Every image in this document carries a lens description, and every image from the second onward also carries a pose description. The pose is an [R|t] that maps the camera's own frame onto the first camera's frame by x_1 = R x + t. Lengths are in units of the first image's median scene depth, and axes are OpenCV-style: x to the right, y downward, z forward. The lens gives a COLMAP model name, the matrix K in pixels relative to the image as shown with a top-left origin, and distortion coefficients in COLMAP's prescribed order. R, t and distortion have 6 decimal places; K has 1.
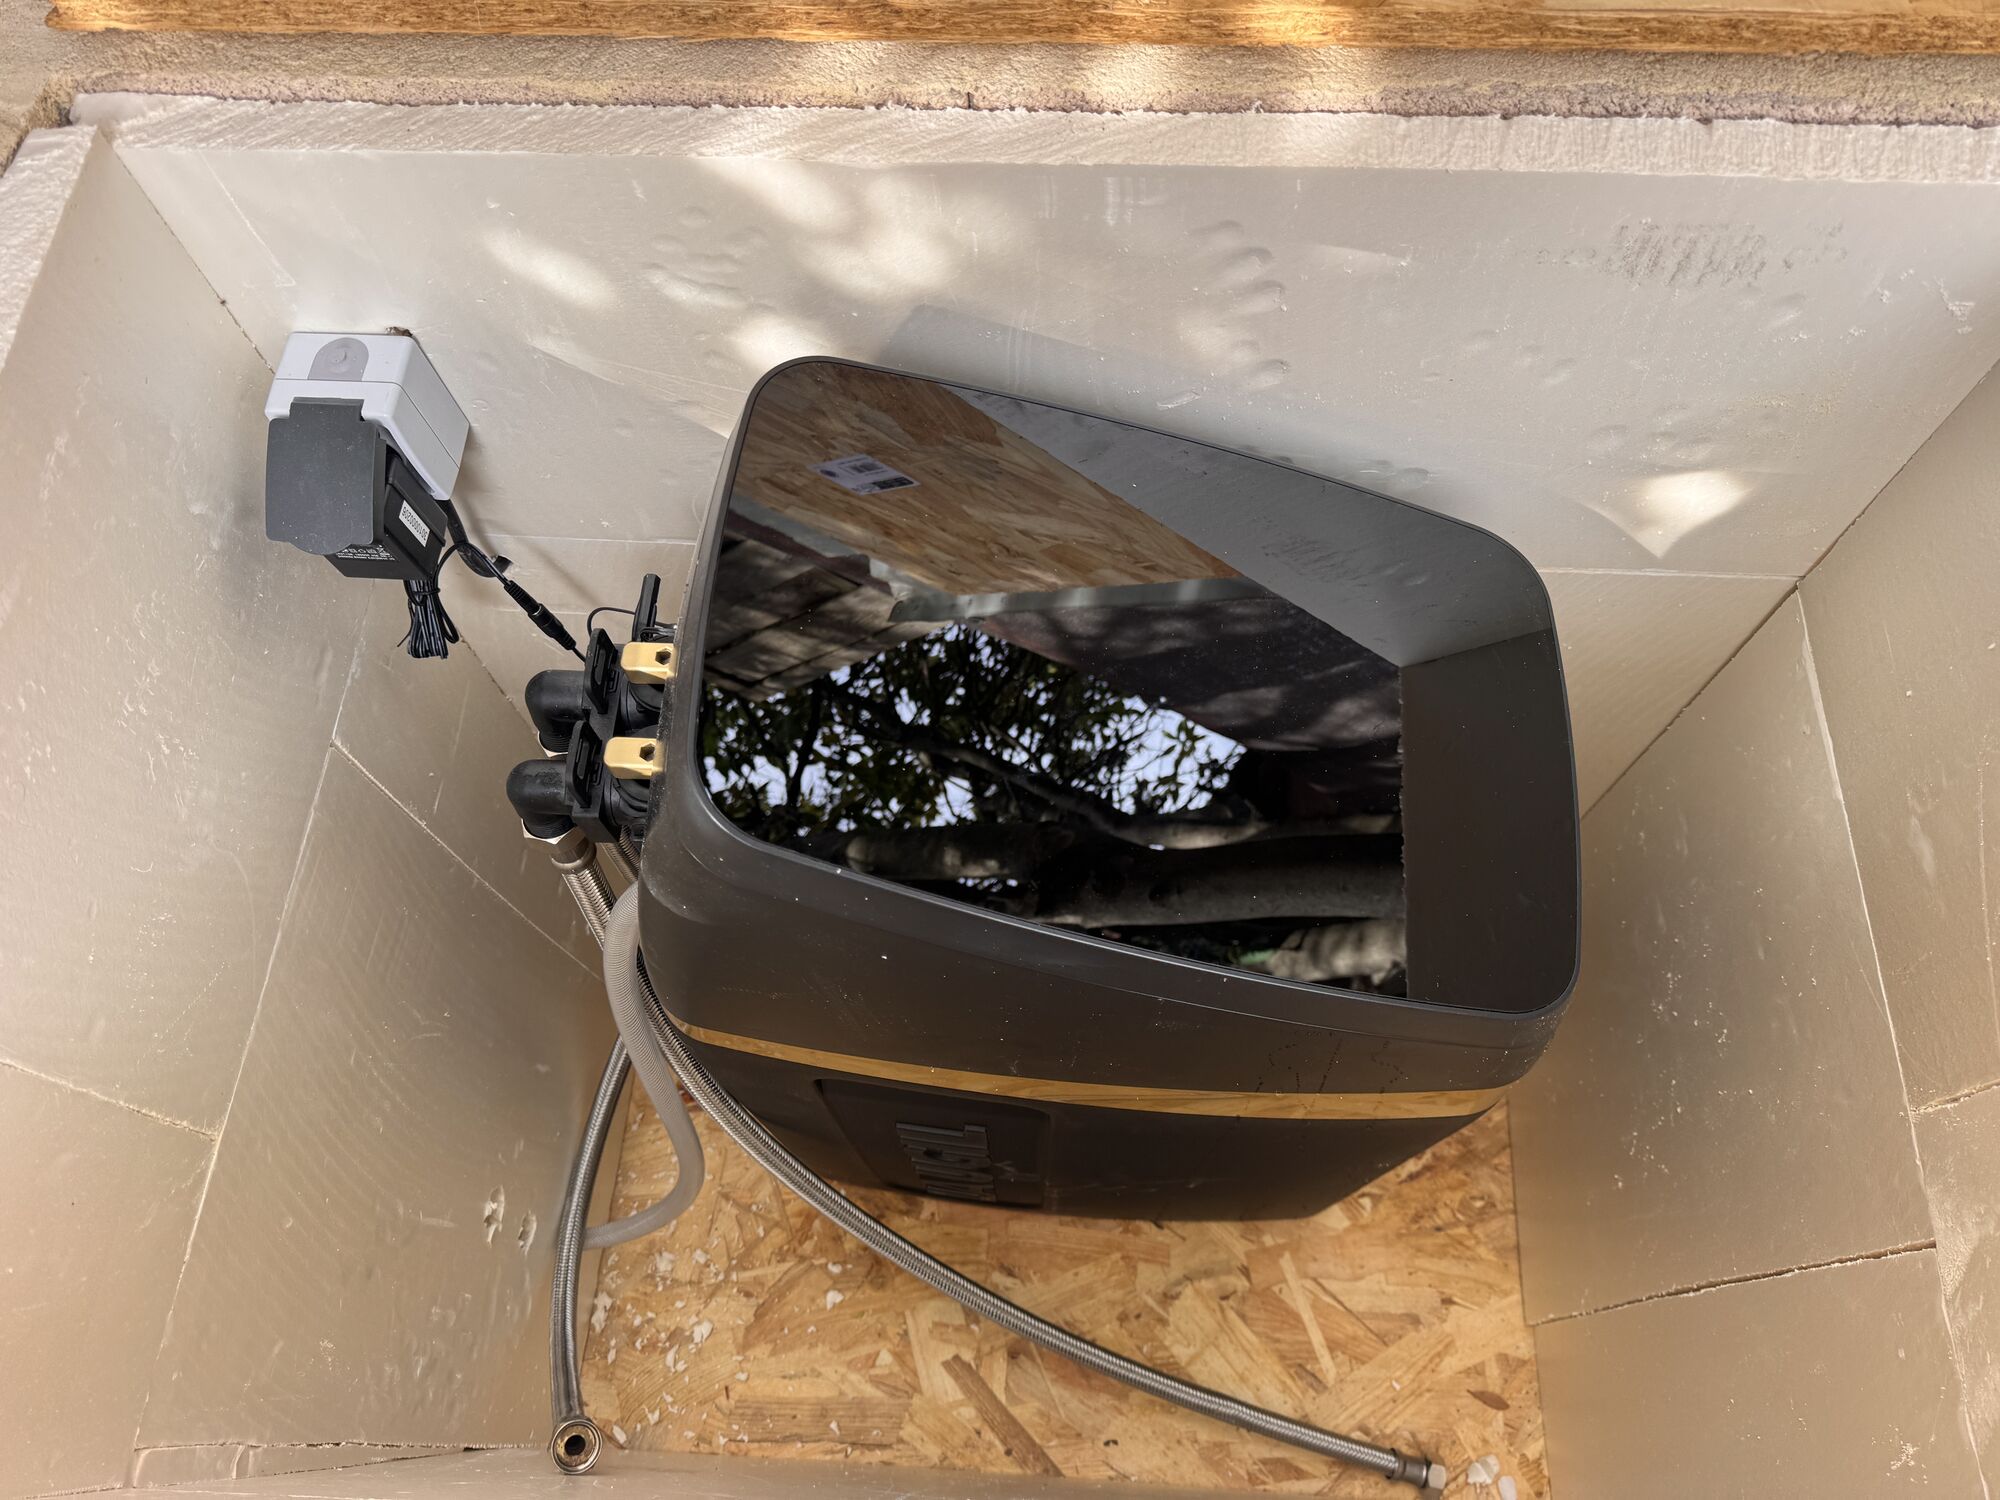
lens RADIAL K [[1449.0, 0, 1005.4], [0, 1449.0, 744.5], [0, 0, 1]] dist [0.047537, -0.070860]
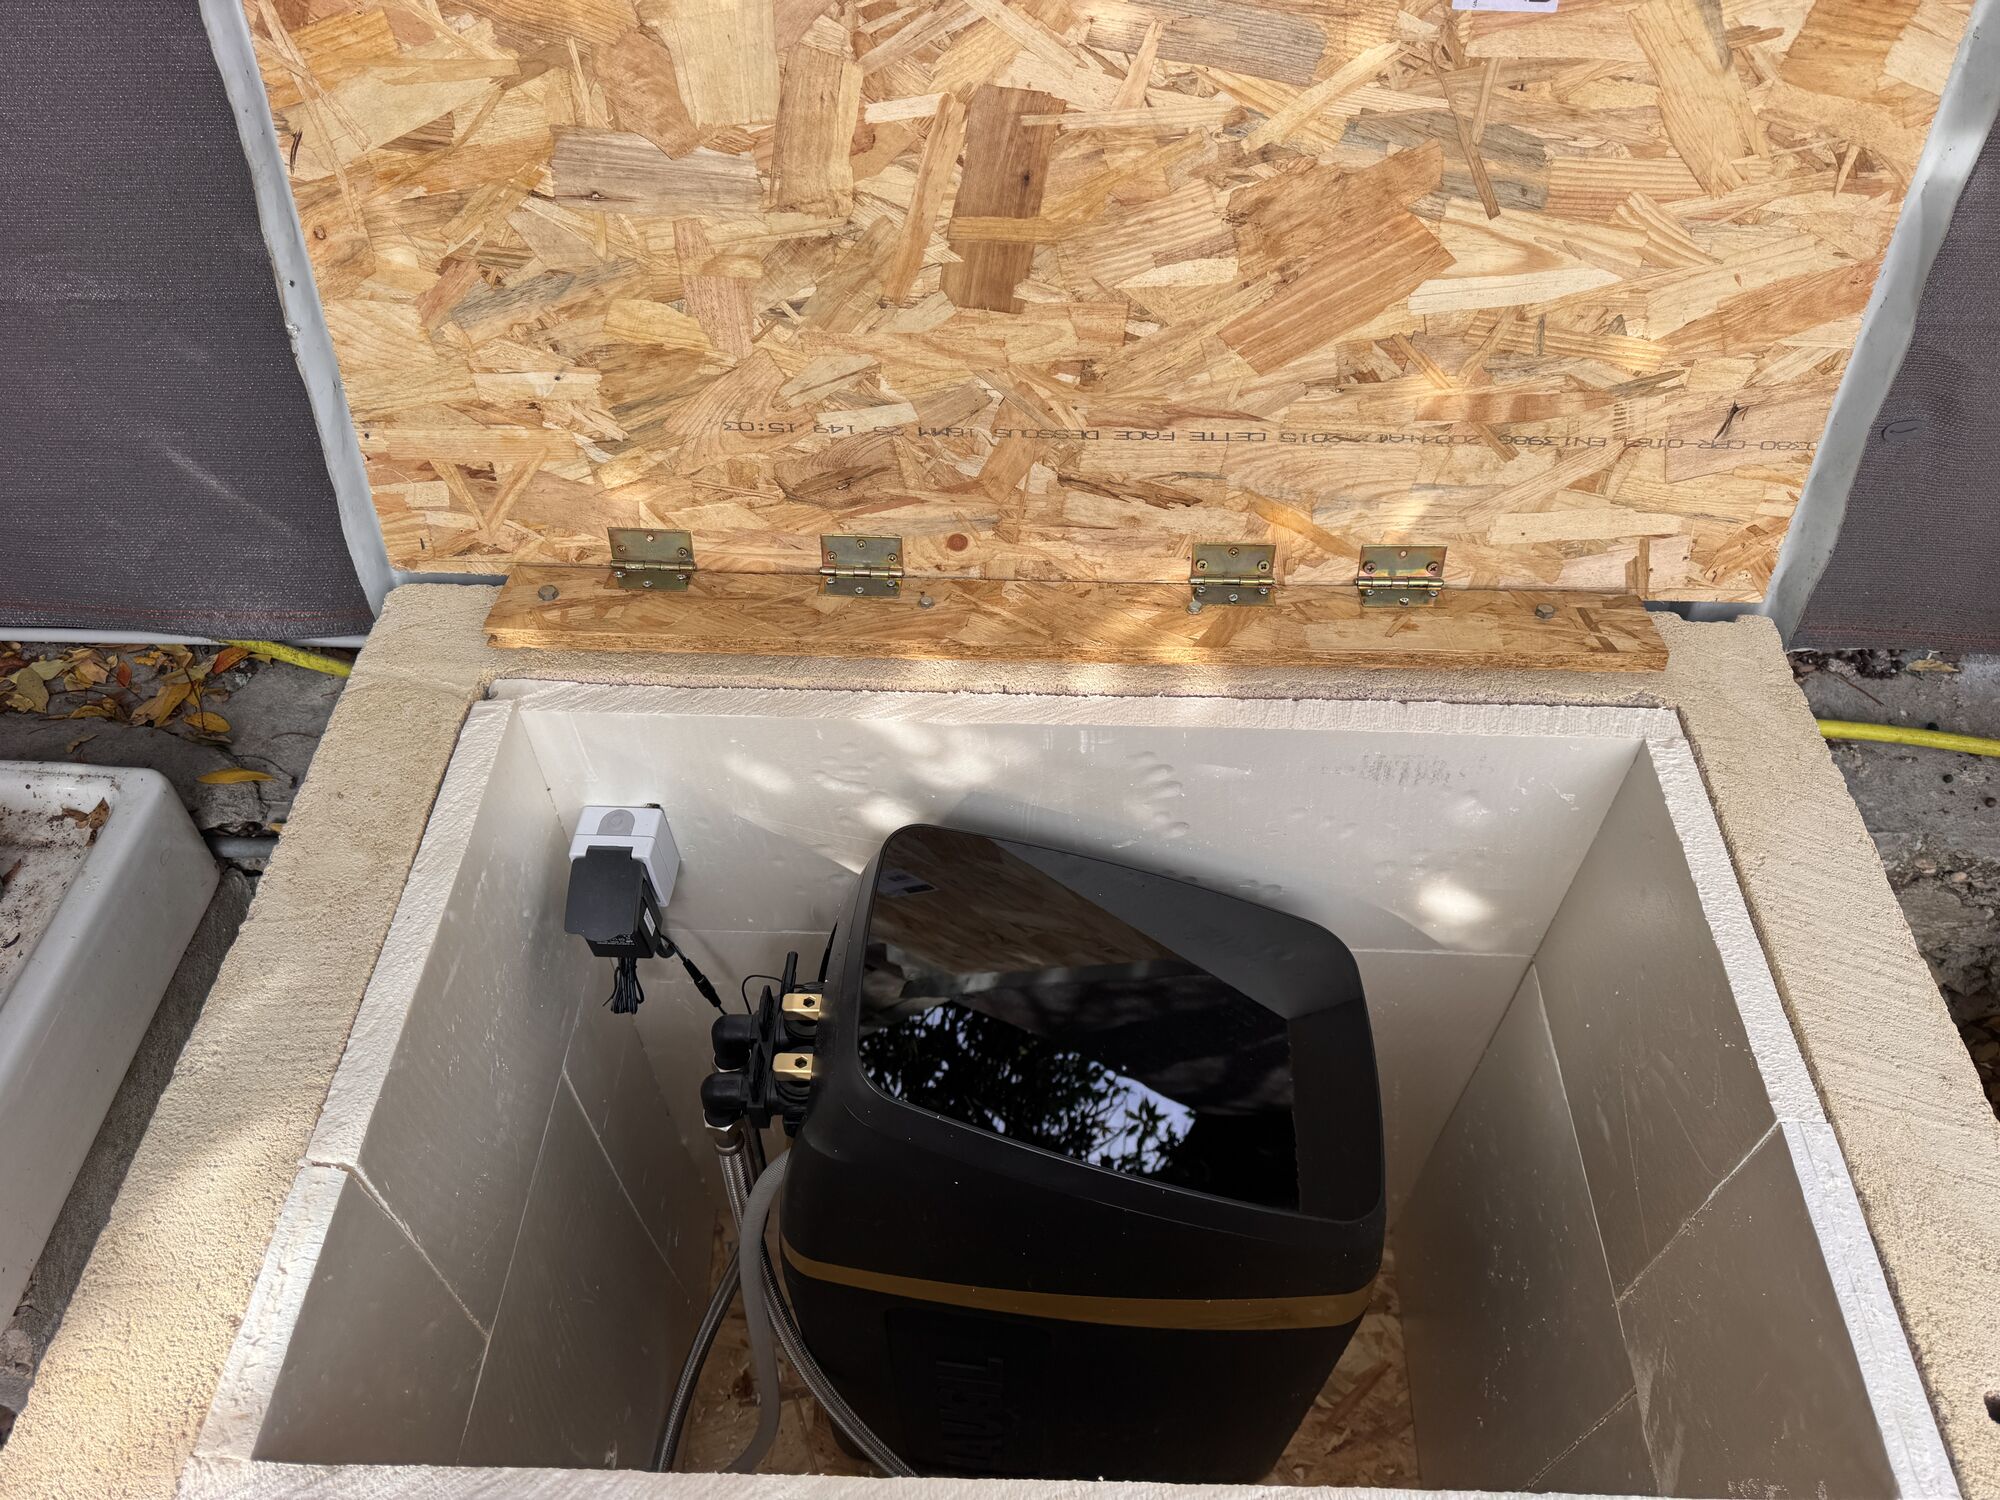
lens RADIAL K [[1471.2, 0, 1011.2], [0, 1471.2, 744.1], [0, 0, 1]] dist [0.154512, -0.251037]
pose [[0.999449, 0.000995, 0.033179, -0.066783], [0.007842, 0.964174, -0.265154, 0.099628], [-0.032254, 0.265268, 0.963635, -0.658312]]
